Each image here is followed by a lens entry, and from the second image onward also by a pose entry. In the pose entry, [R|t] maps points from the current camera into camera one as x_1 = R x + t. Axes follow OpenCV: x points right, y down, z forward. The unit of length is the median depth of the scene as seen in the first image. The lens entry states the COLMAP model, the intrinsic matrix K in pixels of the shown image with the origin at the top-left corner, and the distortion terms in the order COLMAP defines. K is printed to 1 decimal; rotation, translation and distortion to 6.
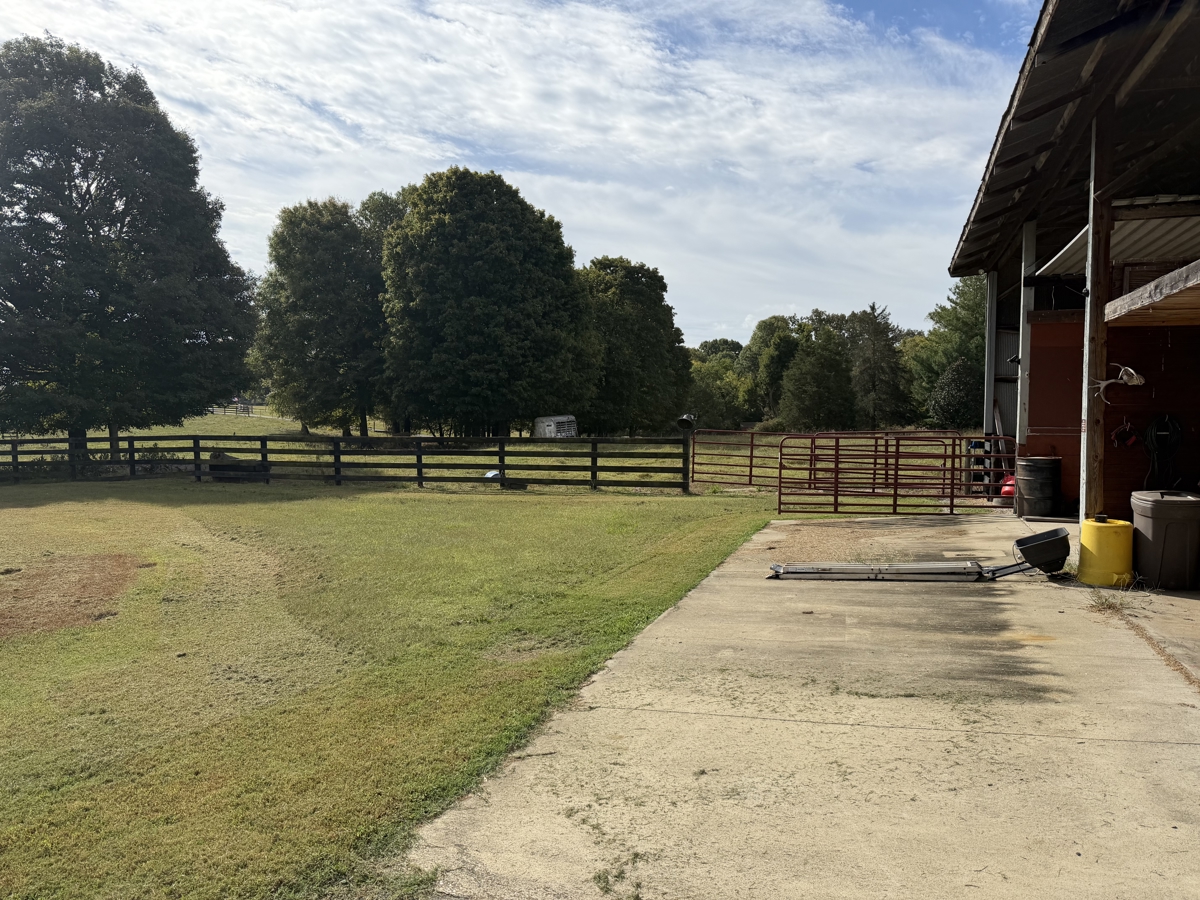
lens RADIAL K [[829.8, 0, 600.0], [0, 829.8, 450.0], [0, 0, 1]] dist [-0.009175, -0.007444]
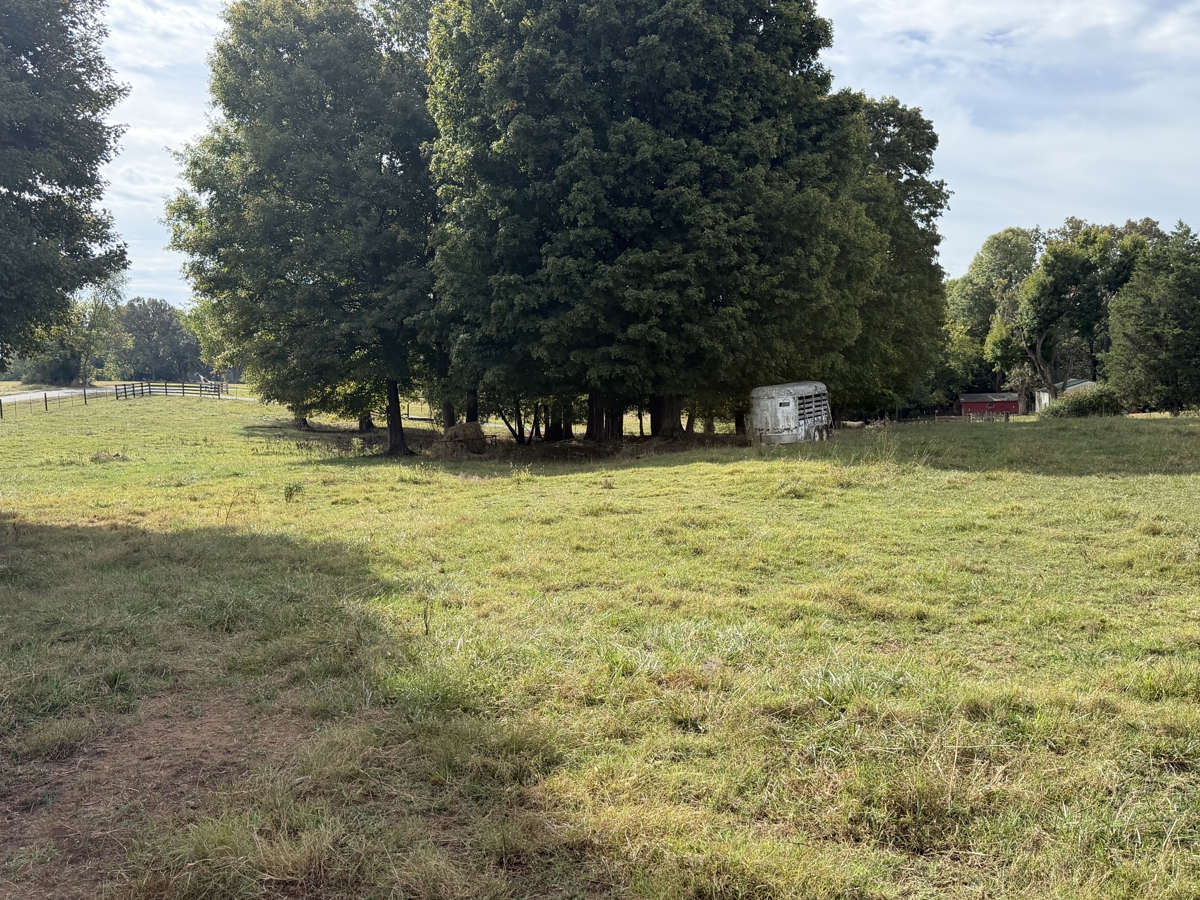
lens RADIAL K [[1208.8, 0, 600.0], [0, 1208.8, 450.0], [0, 0, 1]] dist [0.194897, -0.505641]
pose [[0.994035, -0.013699, -0.108200, -0.046963], [0.014476, 0.999875, 0.006398, -0.004835], [0.108099, -0.007926, 0.994109, 0.160412]]
